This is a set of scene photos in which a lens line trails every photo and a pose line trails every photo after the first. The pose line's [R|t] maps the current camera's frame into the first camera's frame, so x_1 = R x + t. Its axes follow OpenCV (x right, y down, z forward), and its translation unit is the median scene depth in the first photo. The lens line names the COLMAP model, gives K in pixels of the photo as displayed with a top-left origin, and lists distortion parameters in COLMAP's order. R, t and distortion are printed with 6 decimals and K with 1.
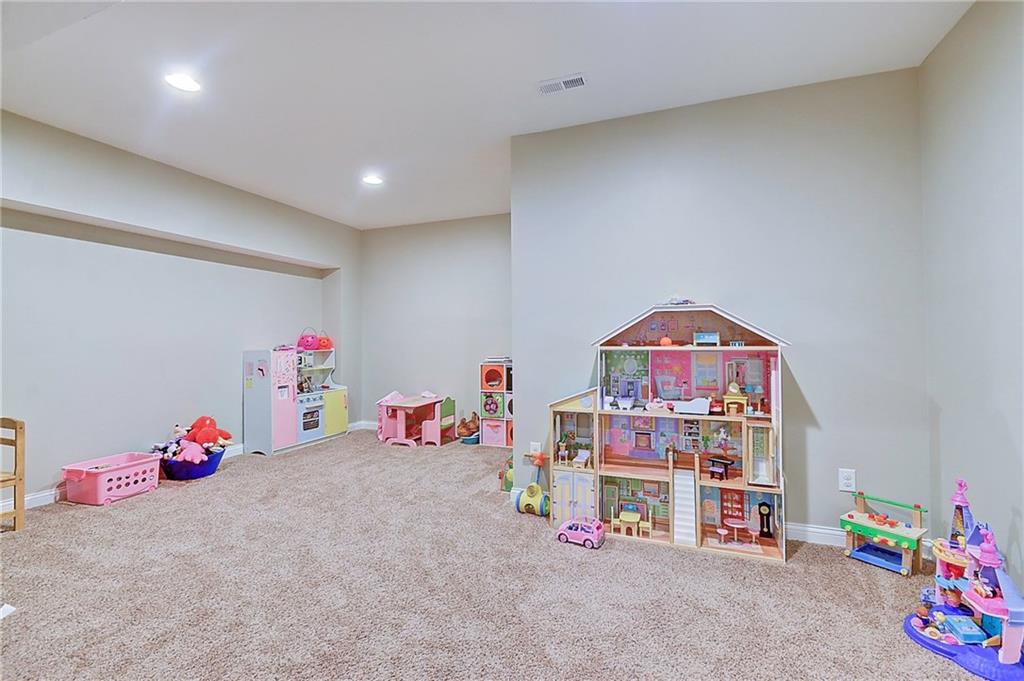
lens RADIAL K [[445.3, 0, 512.1], [0, 445.3, 331.6], [0, 0, 1]] dist [0.023762, -0.015796]
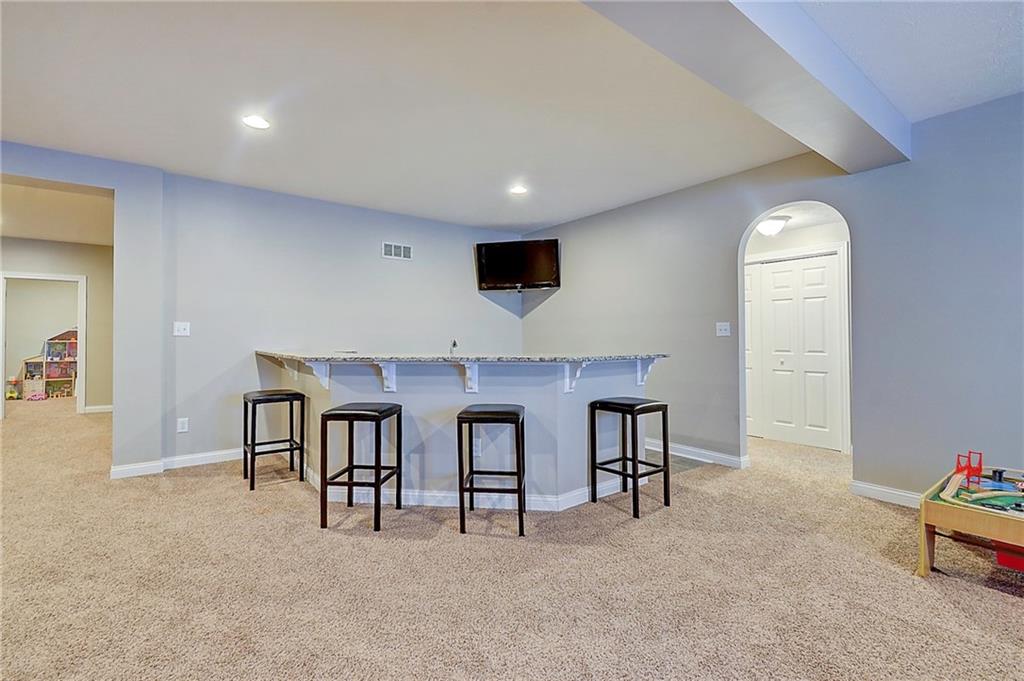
lens RADIAL K [[445.3, 0, 512.1], [0, 445.3, 331.6], [0, 0, 1]] dist [0.023762, -0.015796]
pose [[0.520545, 0.011133, 0.853762, -0.732184], [-0.014859, 0.999882, -0.003979, -0.063715], [-0.853705, -0.010615, 0.520649, -3.185311]]
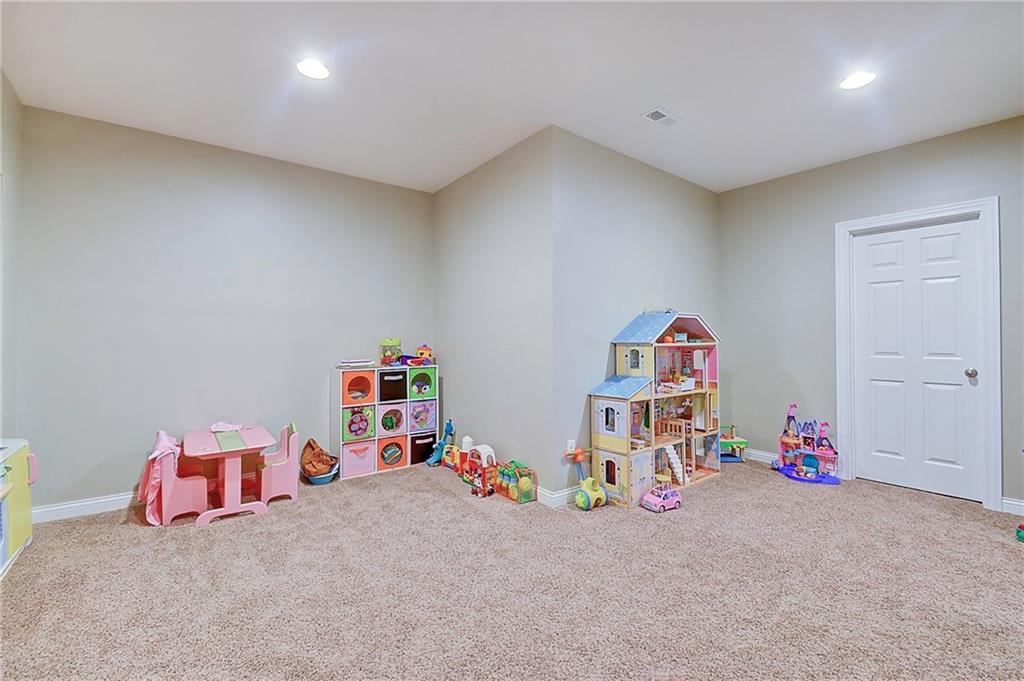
lens RADIAL K [[445.3, 0, 512.1], [0, 445.3, 331.6], [0, 0, 1]] dist [0.023762, -0.015796]
pose [[0.520796, 0.010944, 0.853611, -0.915313], [-0.017624, 0.999843, -0.002066, 0.008572], [-0.853499, -0.013968, 0.520907, 0.618426]]
